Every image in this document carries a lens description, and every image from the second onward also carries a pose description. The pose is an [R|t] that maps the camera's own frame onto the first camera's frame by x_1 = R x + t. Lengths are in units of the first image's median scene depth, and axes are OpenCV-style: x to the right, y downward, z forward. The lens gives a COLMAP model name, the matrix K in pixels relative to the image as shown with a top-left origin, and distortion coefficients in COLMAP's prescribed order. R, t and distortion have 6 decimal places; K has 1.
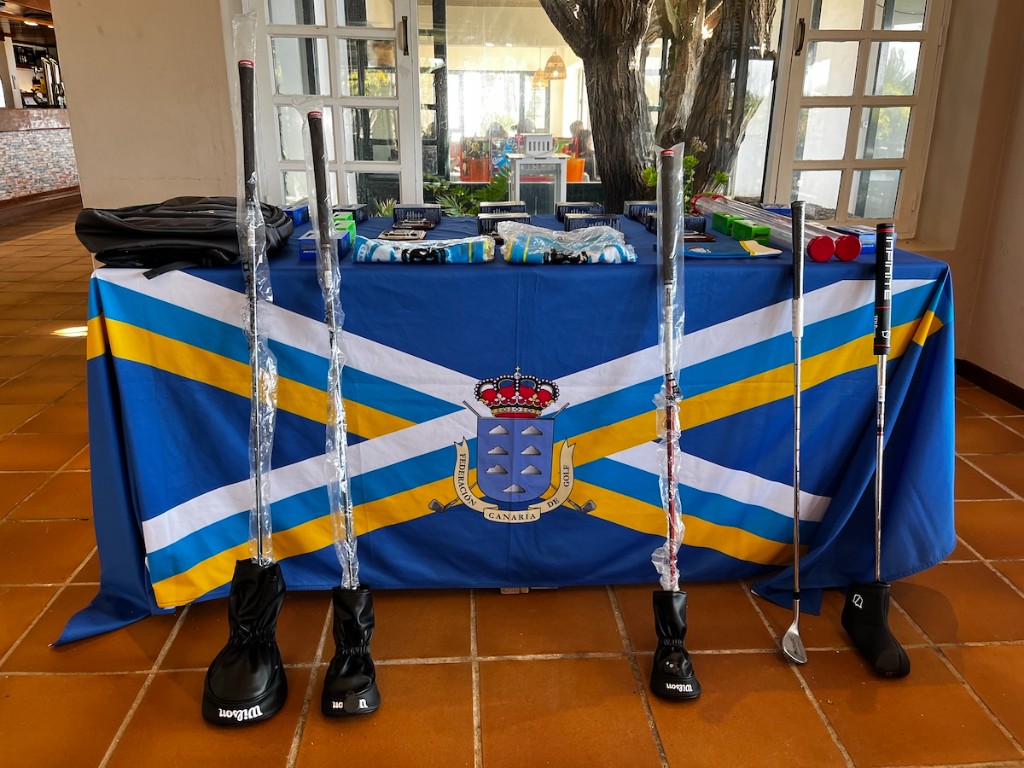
lens RADIAL K [[779.7, 0, 511.5], [0, 779.7, 388.6], [0, 0, 1]] dist [0.039215, -0.052721]
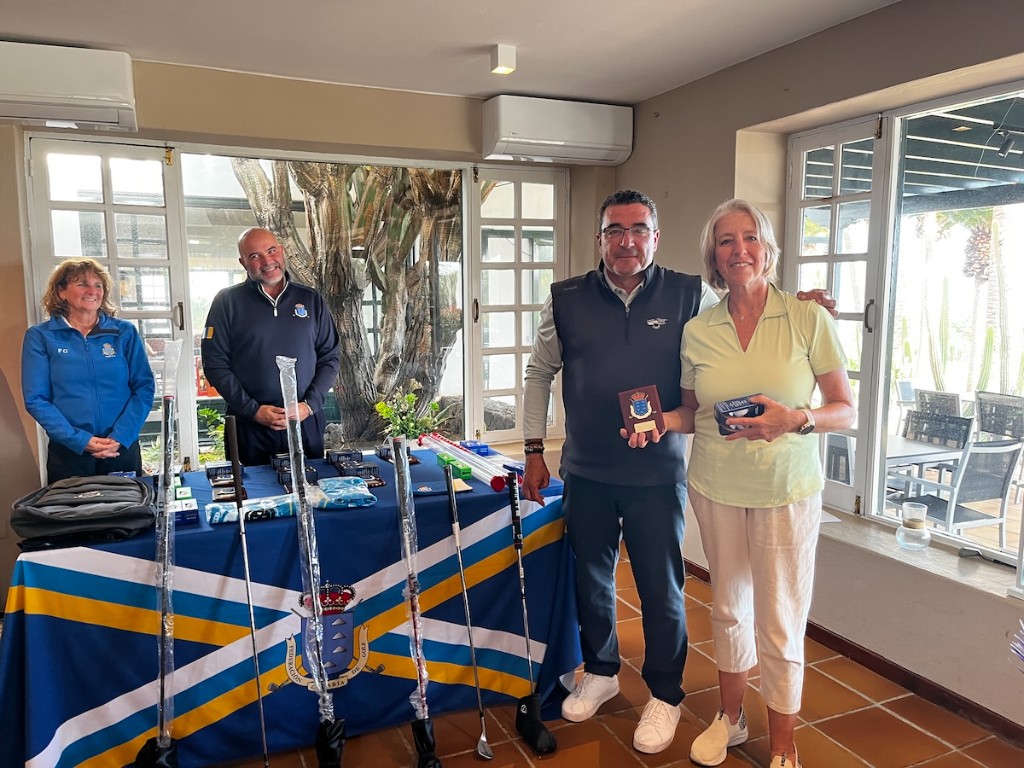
lens RADIAL K [[779.7, 0, 511.9], [0, 779.7, 390.2], [0, 0, 1]] dist [0.039215, -0.052721]
pose [[0.932341, -0.055910, 0.357231, -0.171616], [0.128363, 0.974800, -0.182451, -0.060286], [-0.338028, 0.215962, 0.916023, -0.565101]]
